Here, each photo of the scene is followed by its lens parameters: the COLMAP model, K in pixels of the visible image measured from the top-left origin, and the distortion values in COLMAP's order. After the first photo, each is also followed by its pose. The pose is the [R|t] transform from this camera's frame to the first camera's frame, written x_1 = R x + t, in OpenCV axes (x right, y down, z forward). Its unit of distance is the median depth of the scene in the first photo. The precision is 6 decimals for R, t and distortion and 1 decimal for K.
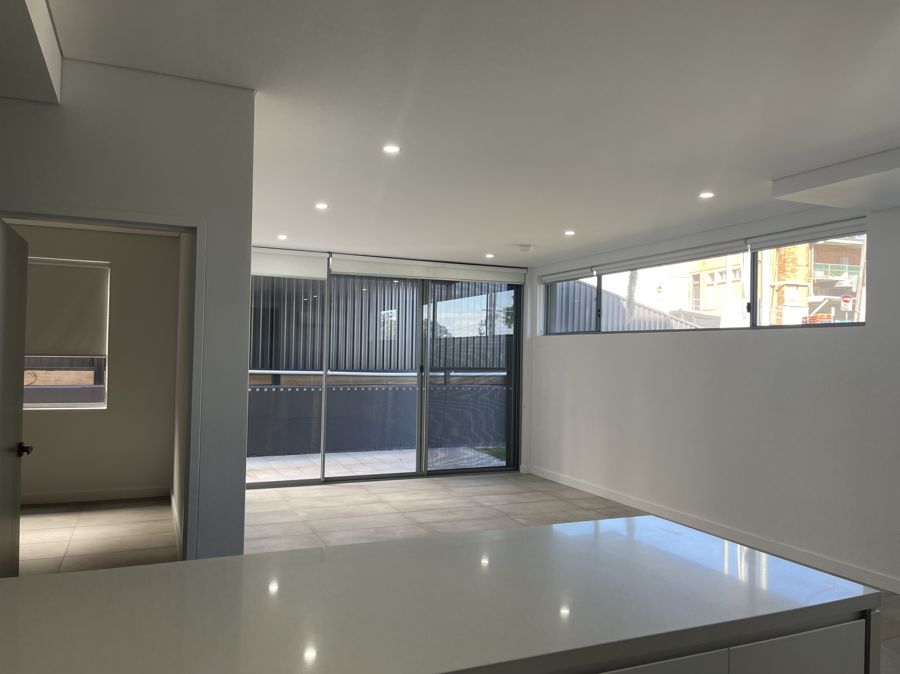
lens RADIAL K [[687.6, 0, 450.0], [0, 687.6, 337.0], [0, 0, 1]] dist [-0.000706, -0.001372]
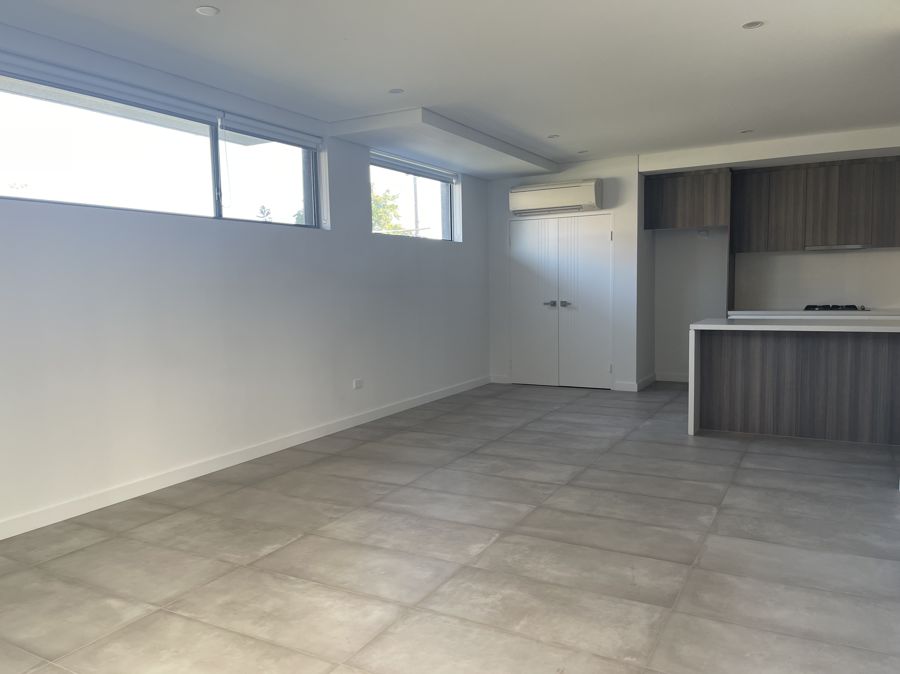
lens RADIAL K [[687.6, 0, 450.0], [0, 687.6, 337.0], [0, 0, 1]] dist [-0.000706, -0.001372]
pose [[-0.592892, -0.067133, 0.802479, -0.424522], [-0.014080, 0.997231, 0.073023, 0.066668], [-0.805159, 0.031995, -0.592195, 1.285399]]
